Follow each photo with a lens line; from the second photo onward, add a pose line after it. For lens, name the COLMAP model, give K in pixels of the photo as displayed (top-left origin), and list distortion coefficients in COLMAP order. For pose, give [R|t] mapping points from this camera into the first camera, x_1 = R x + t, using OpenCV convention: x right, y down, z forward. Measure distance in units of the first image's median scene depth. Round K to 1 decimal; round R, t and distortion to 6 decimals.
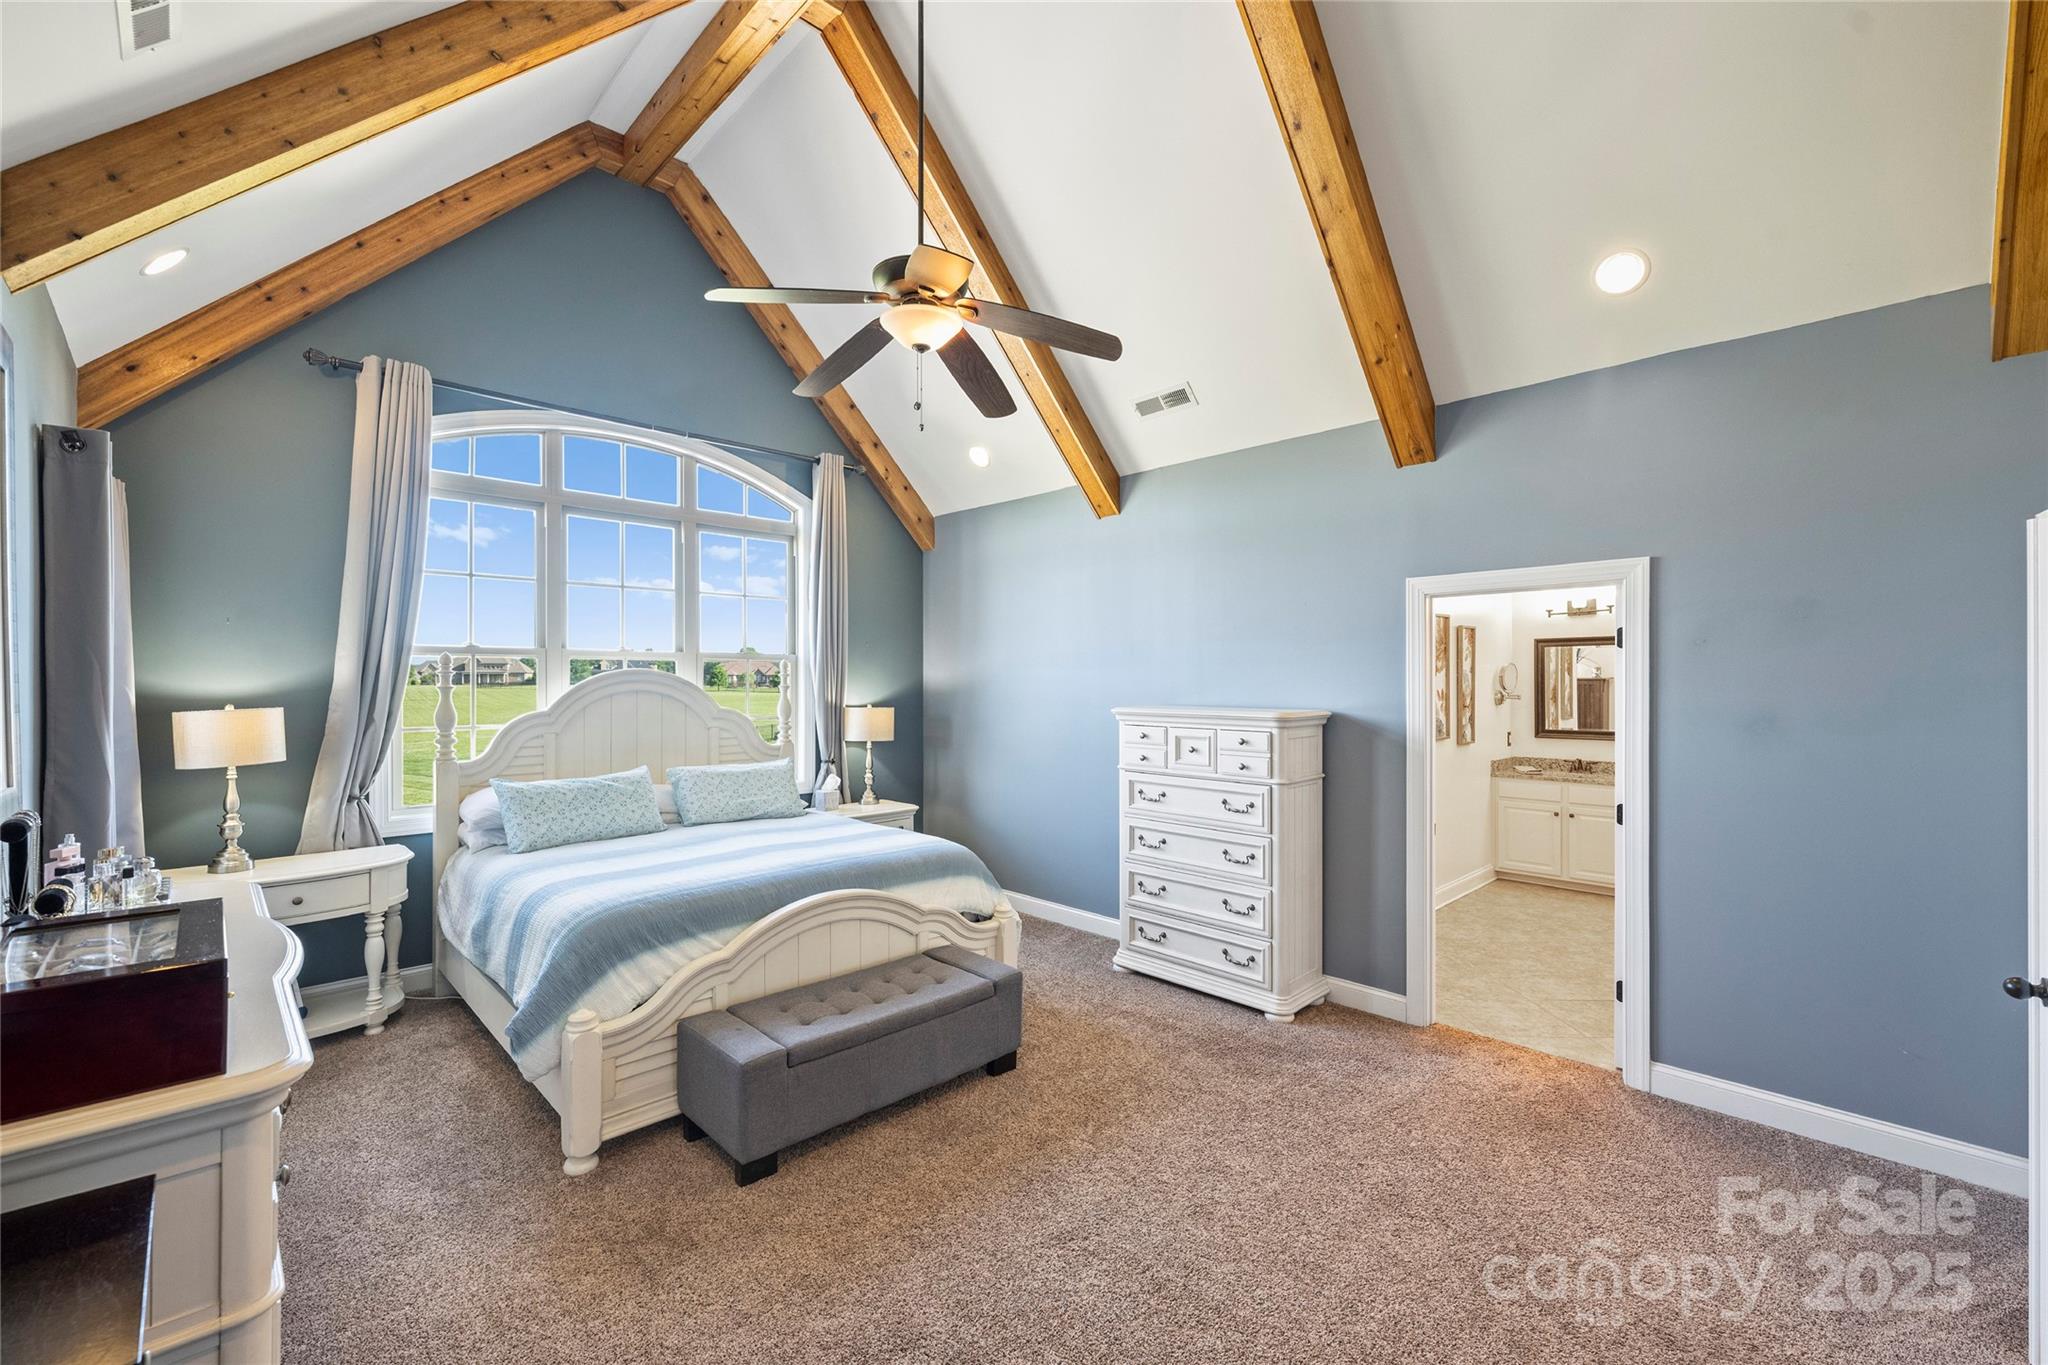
lens RADIAL K [[826.9, 0, 1023.7], [0, 826.9, 681.0], [0, 0, 1]] dist [0.001711, -0.000119]
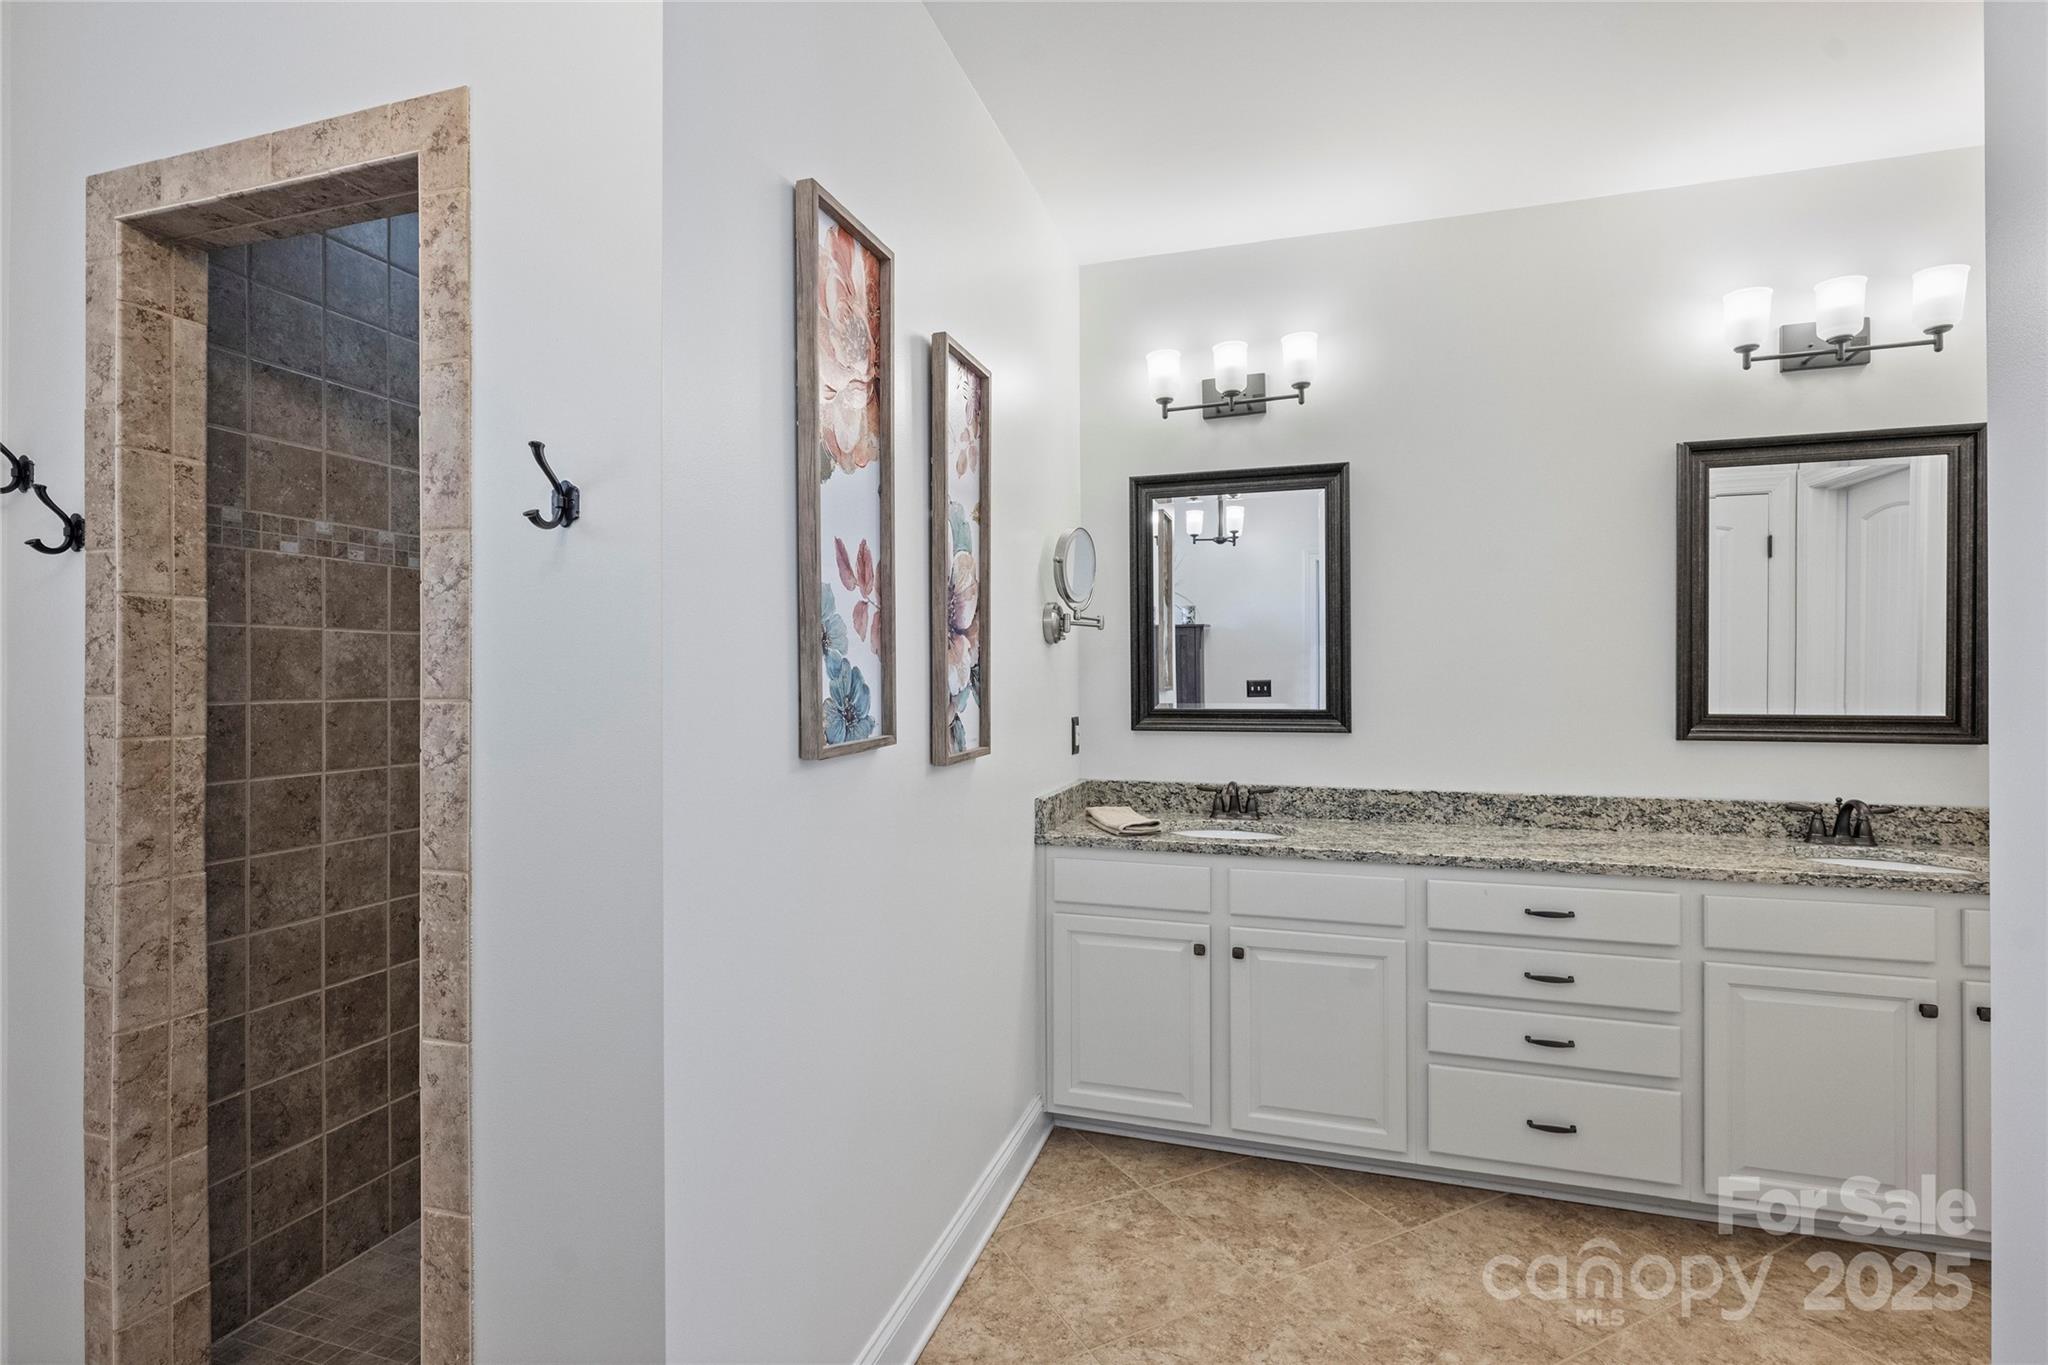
lens RADIAL K [[992.7, 0, 1018.3], [0, 992.7, 680.4], [0, 0, 1]] dist [-0.000224, -0.000003]
pose [[0.875507, -0.006505, 0.483162, 0.365220], [0.004923, 0.999978, 0.004543, 0.044667], [-0.483181, -0.001599, 0.875519, 0.651692]]
